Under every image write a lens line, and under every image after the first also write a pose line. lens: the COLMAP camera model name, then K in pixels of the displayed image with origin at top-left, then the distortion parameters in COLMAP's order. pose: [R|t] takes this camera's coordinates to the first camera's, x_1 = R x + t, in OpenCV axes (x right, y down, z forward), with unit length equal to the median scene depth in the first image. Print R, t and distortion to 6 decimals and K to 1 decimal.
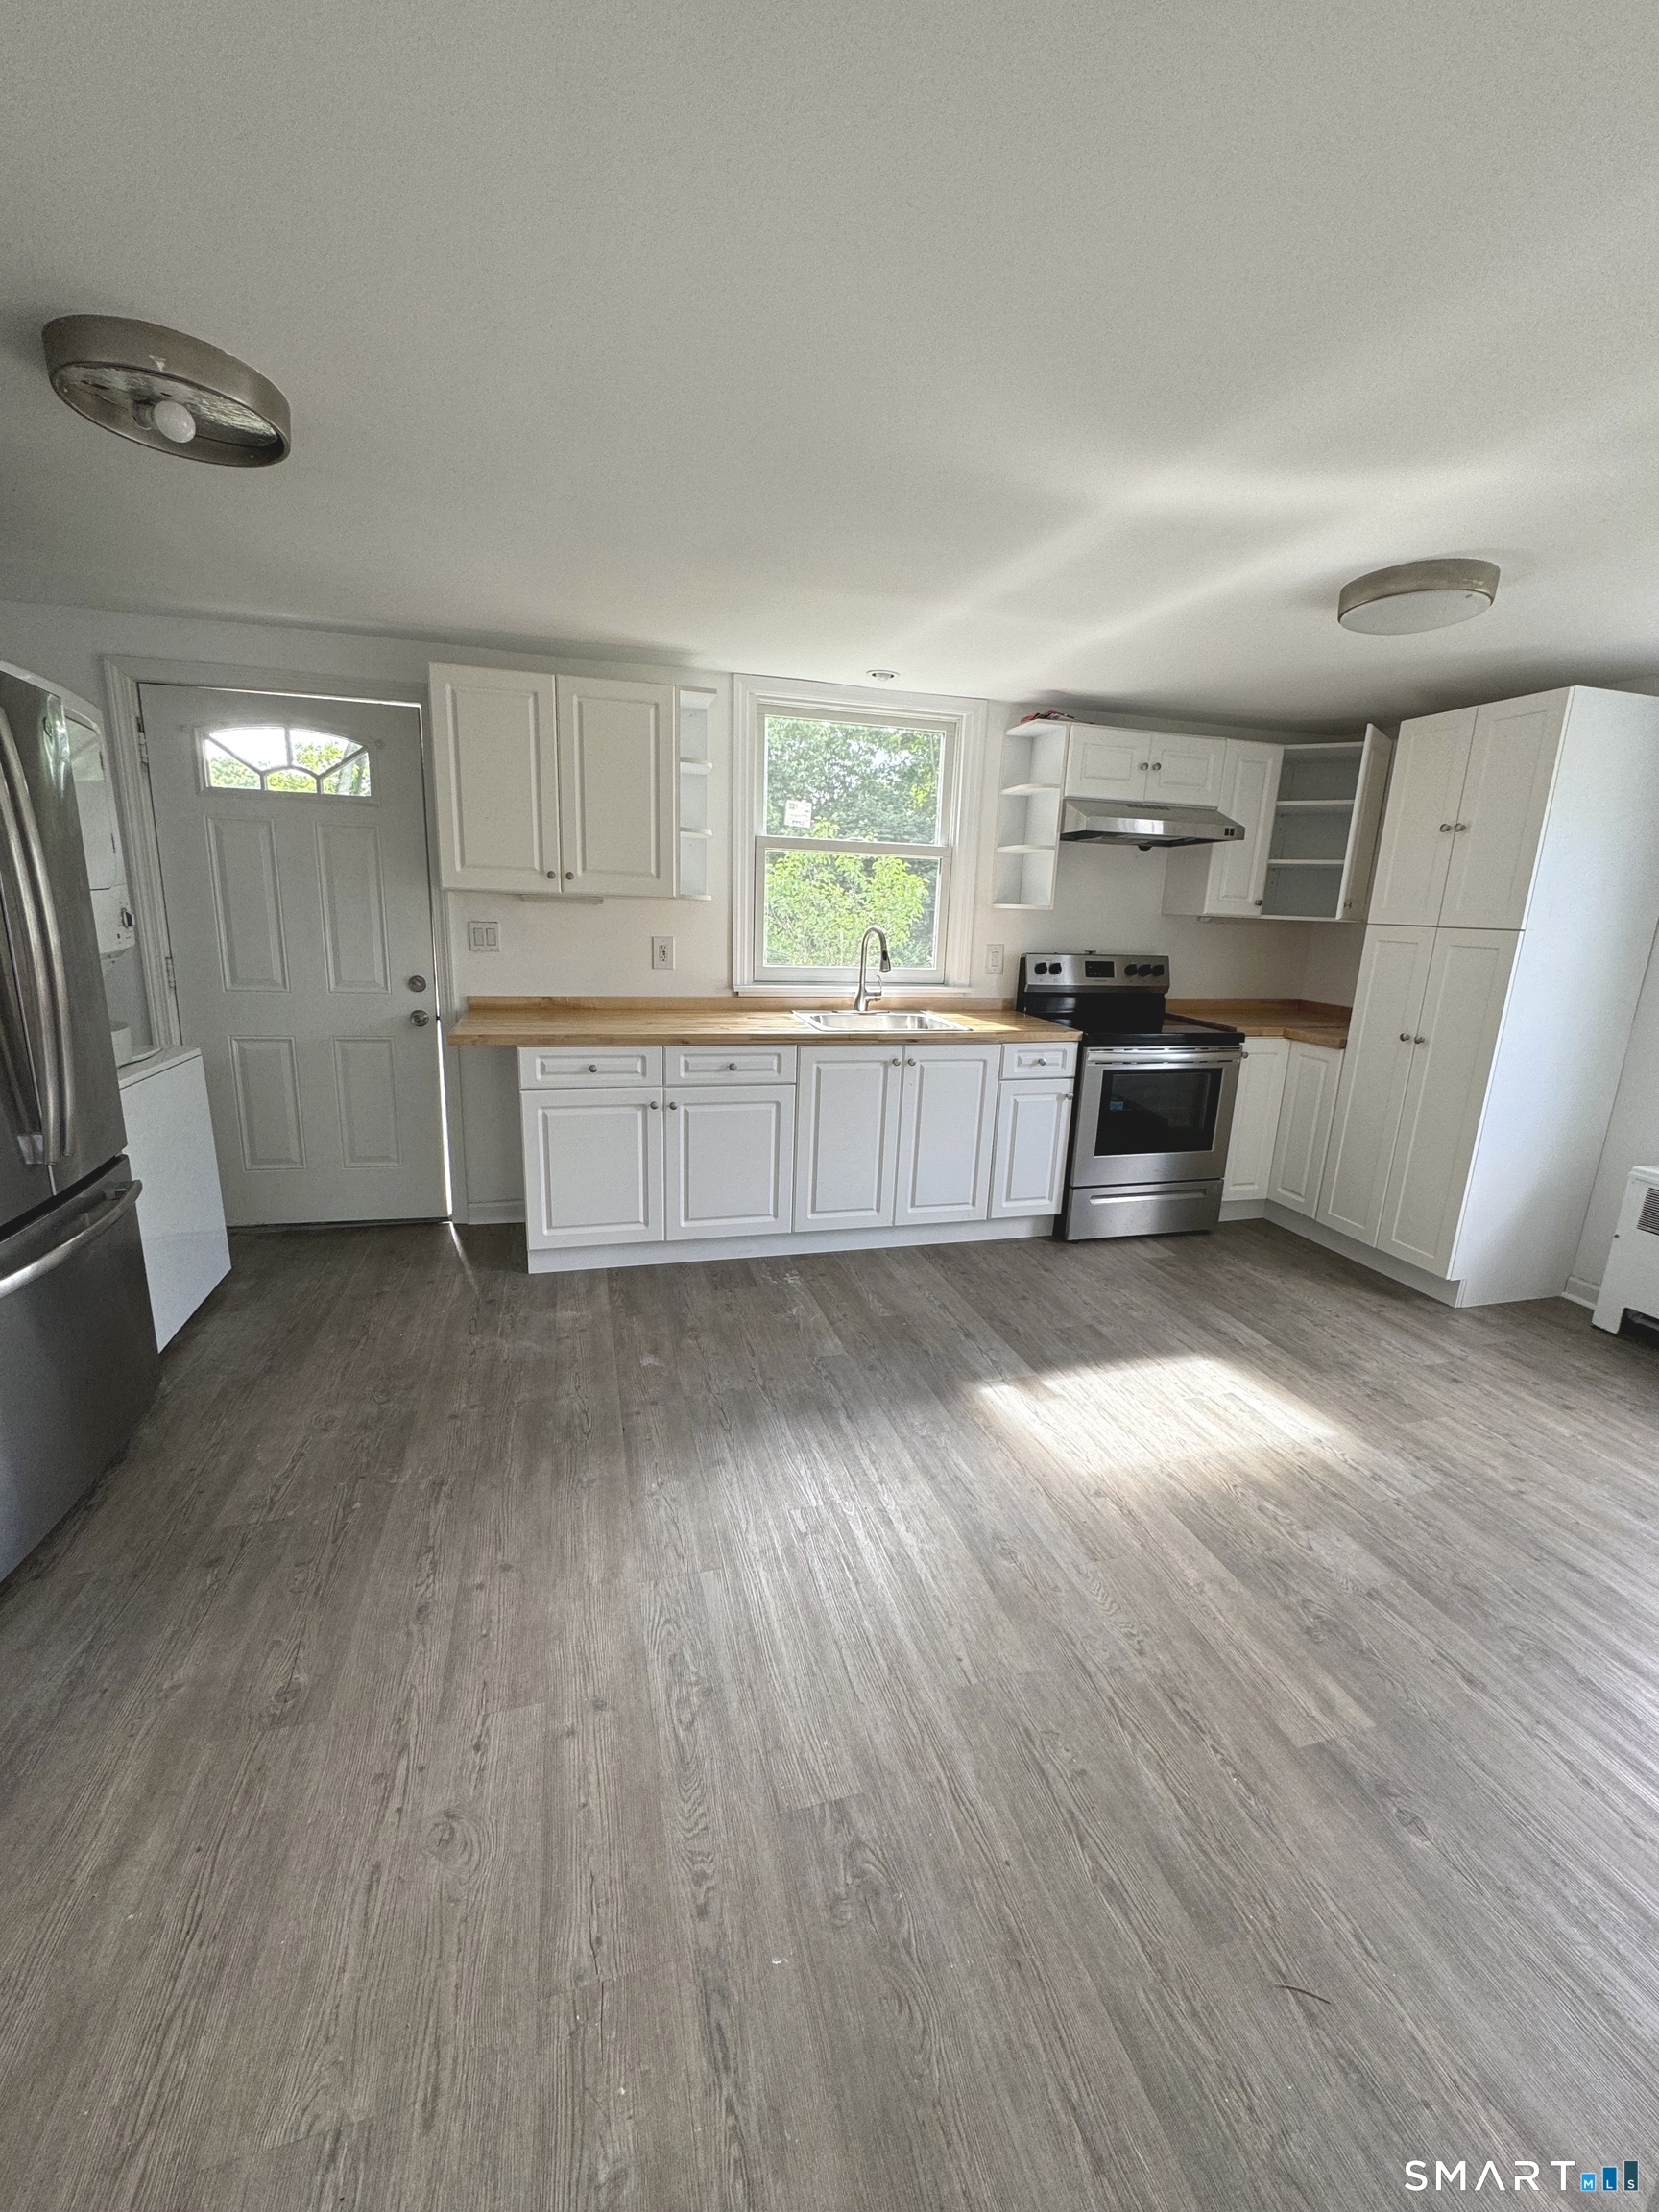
lens RADIAL K [[877.6, 0, 830.5], [0, 877.6, 1107.7], [0, 0, 1]] dist [-0.000194, -0.001469]
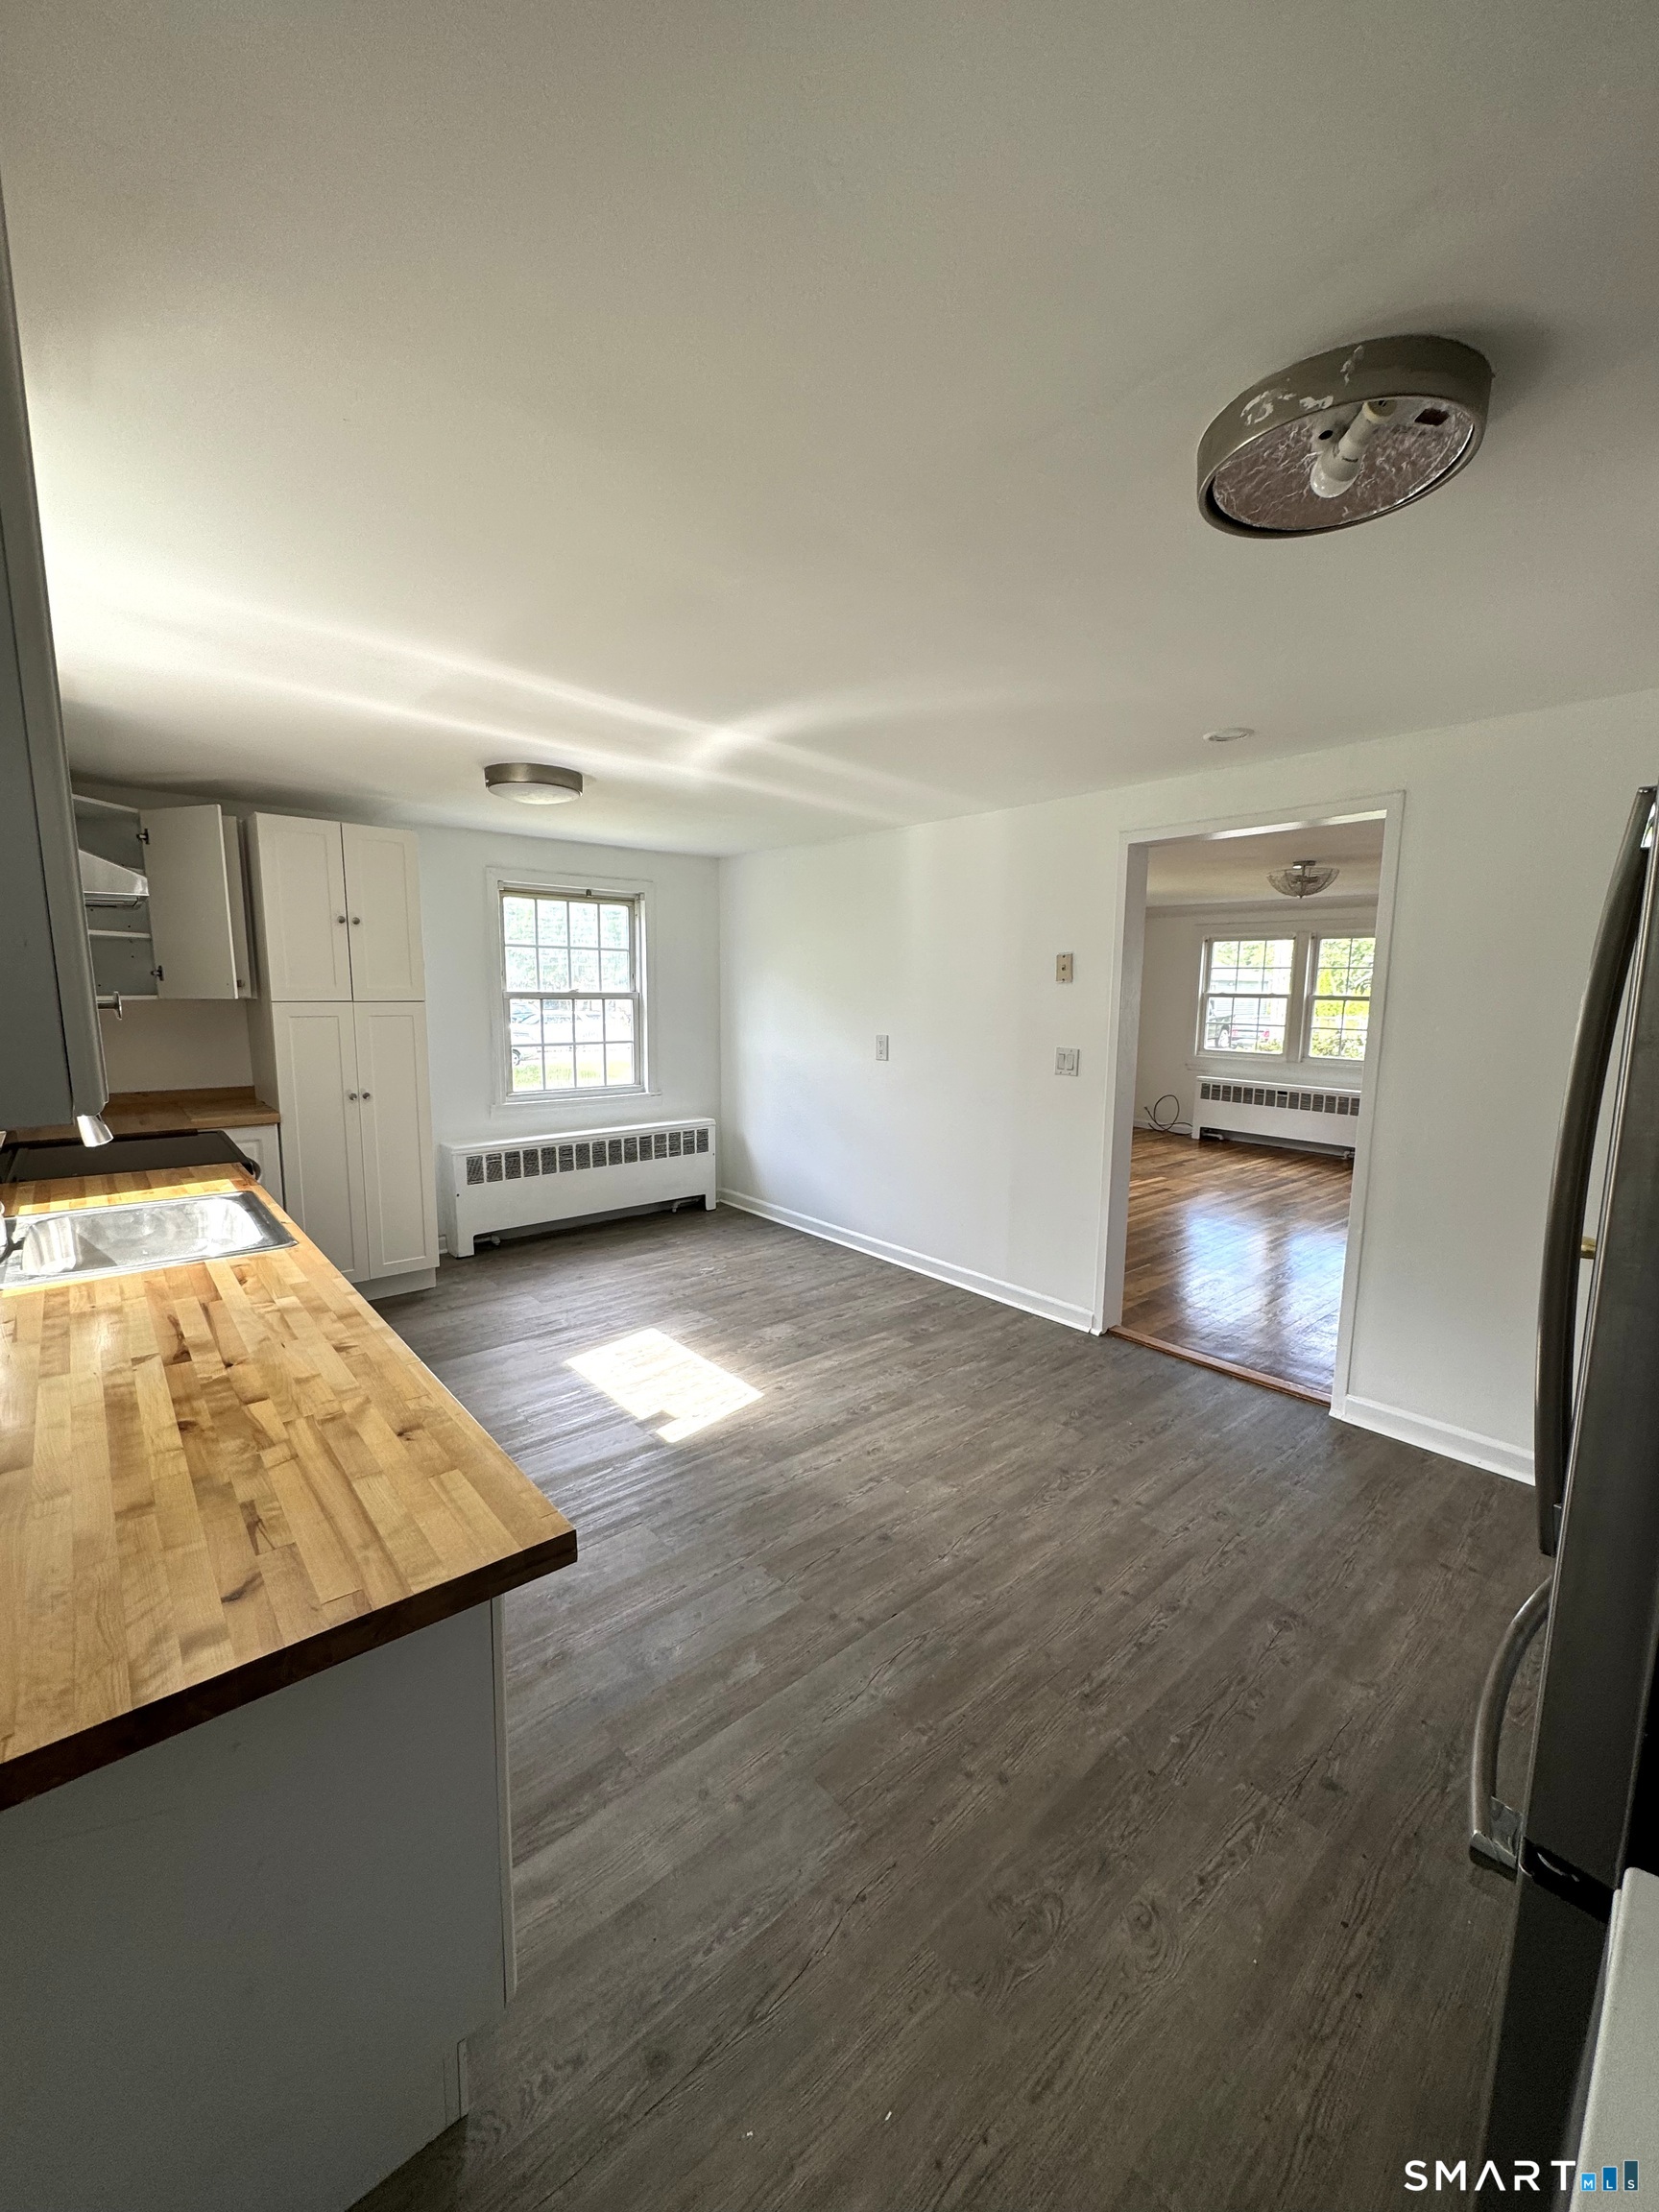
lens RADIAL K [[877.6, 0, 826.2], [0, 877.6, 1110.1], [0, 0, 1]] dist [-0.000194, -0.001469]
pose [[-0.421658, -0.168177, 0.891022, -0.774194], [0.182252, 0.946878, 0.264966, -0.310195], [-0.888250, 0.274116, -0.368608, 1.060120]]
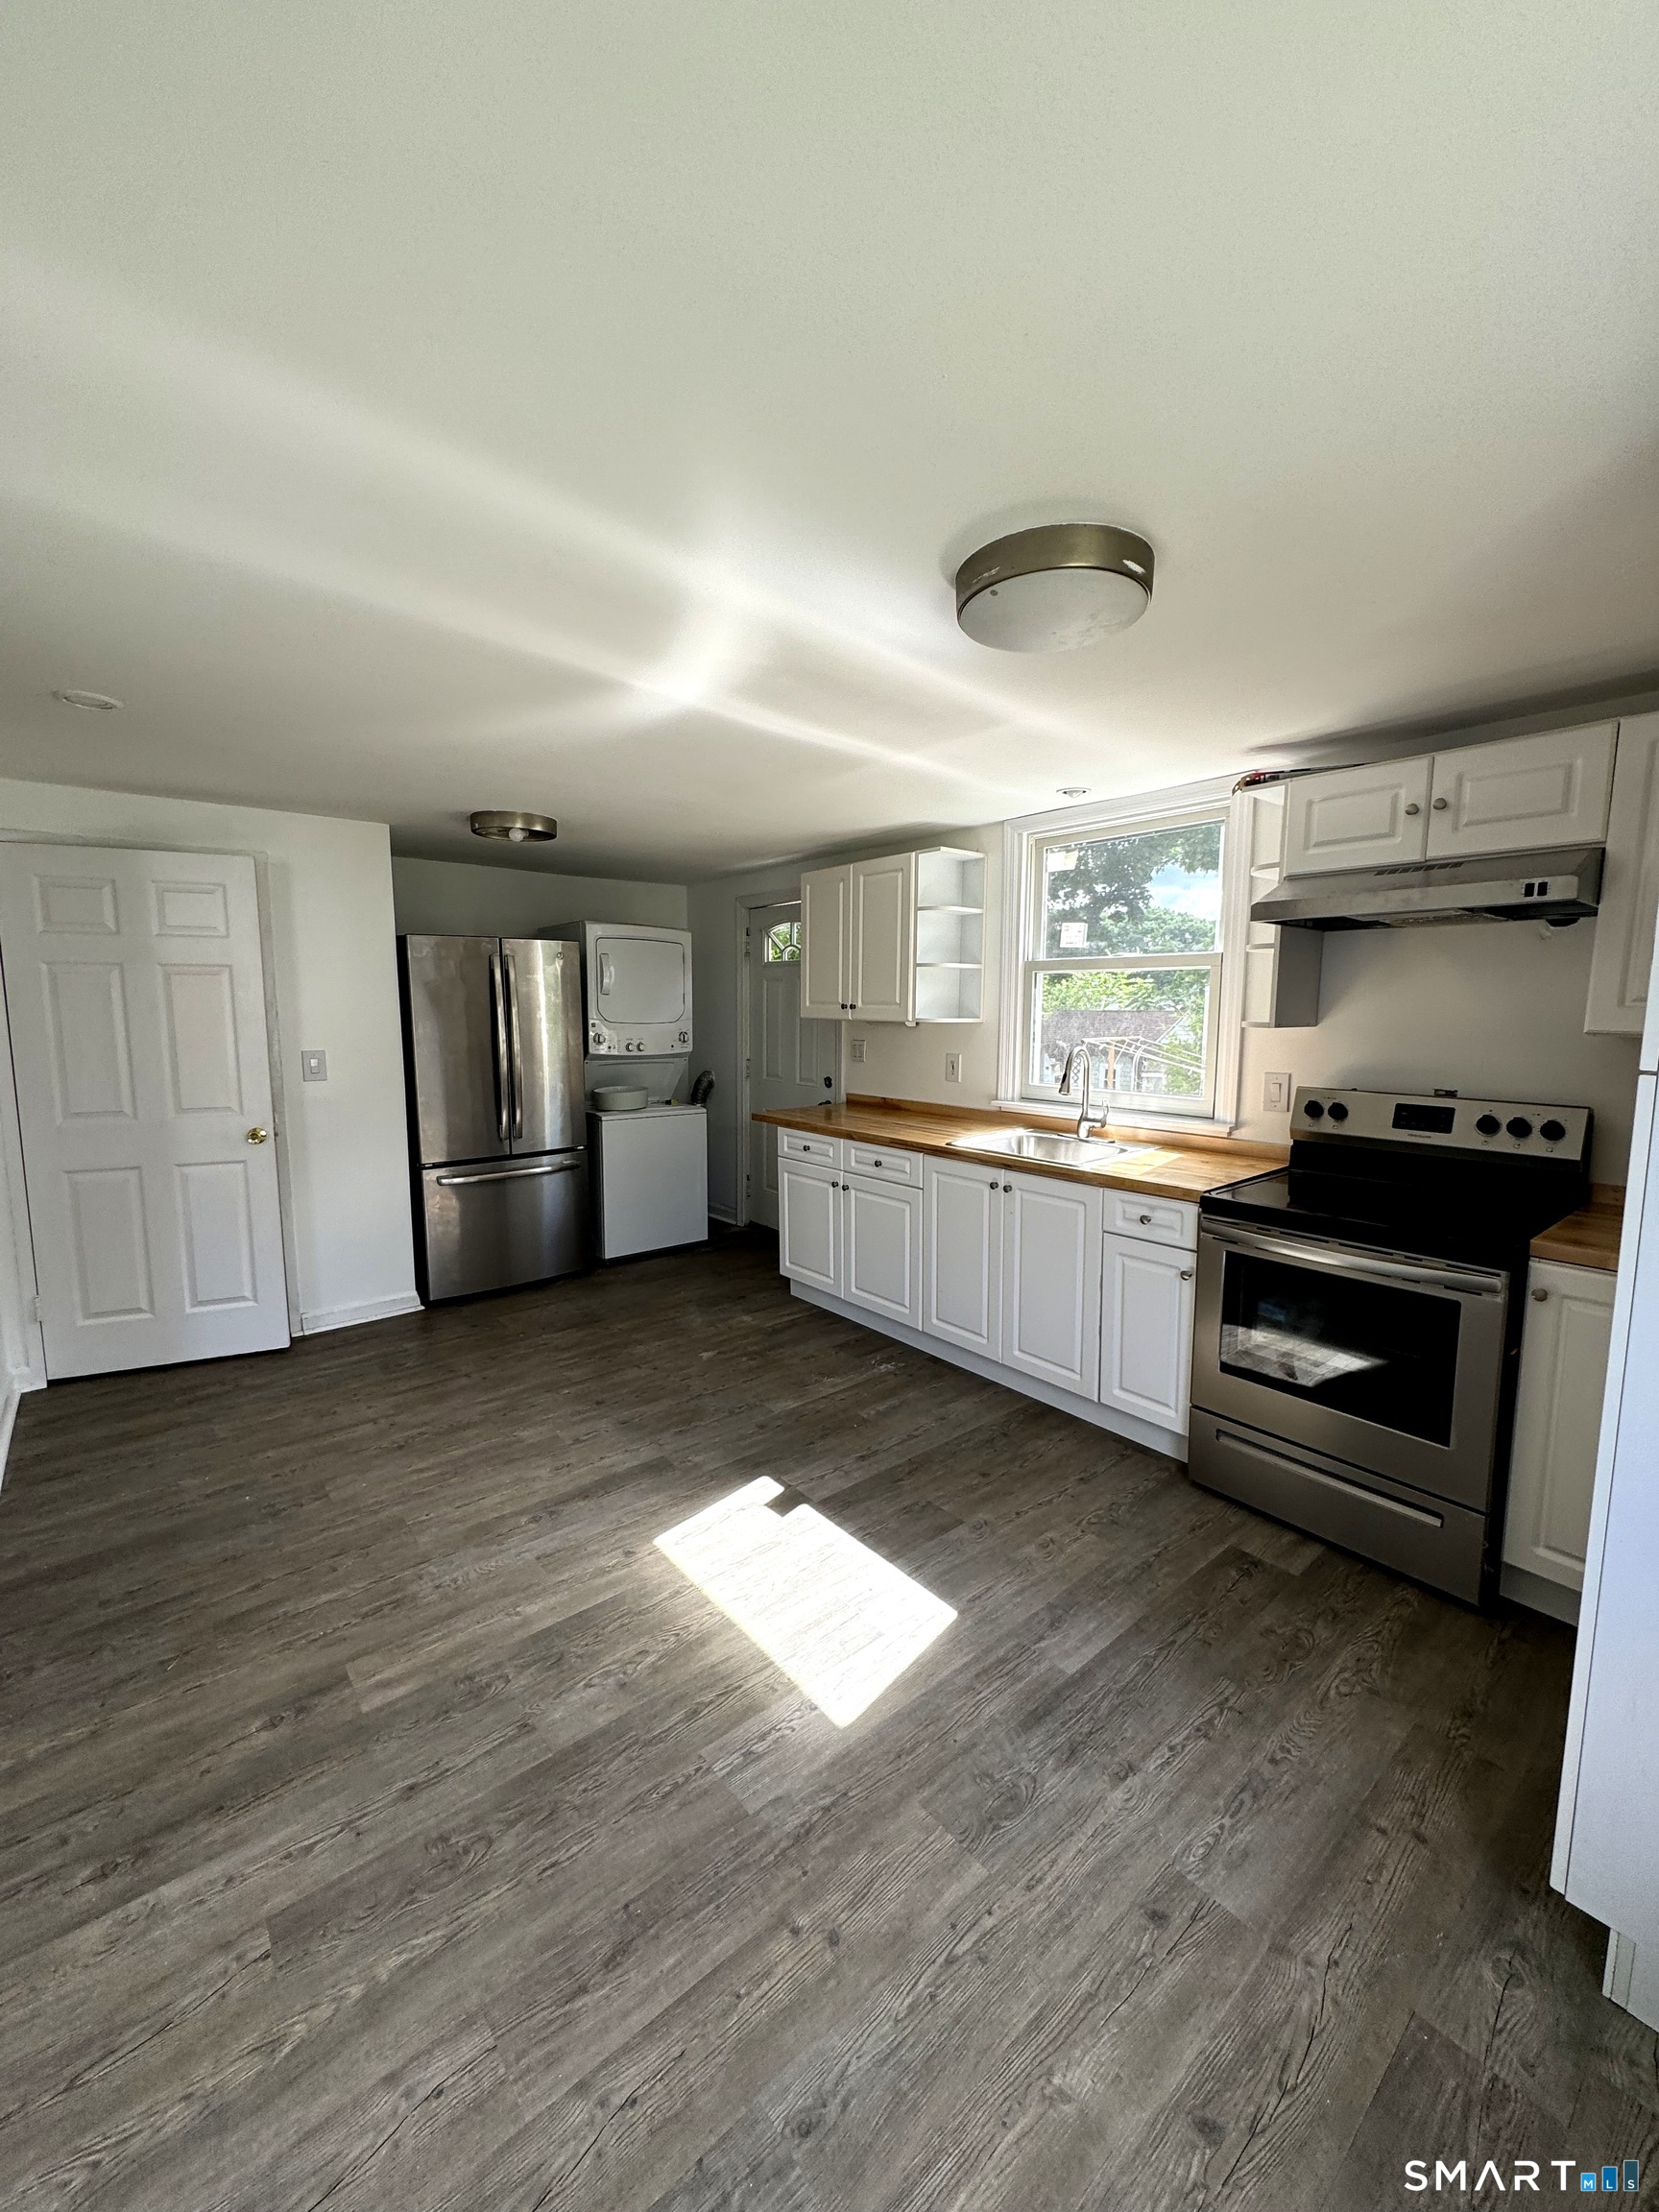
lens RADIAL K [[877.6, 0, 830.5], [0, 877.6, 1105.2], [0, 0, 1]] dist [-0.000194, -0.001469]
pose [[0.403006, 0.071926, -0.912367, 1.073978], [-0.192250, 0.981317, -0.007558, -0.118744], [0.894777, 0.178448, 0.409304, 0.529875]]
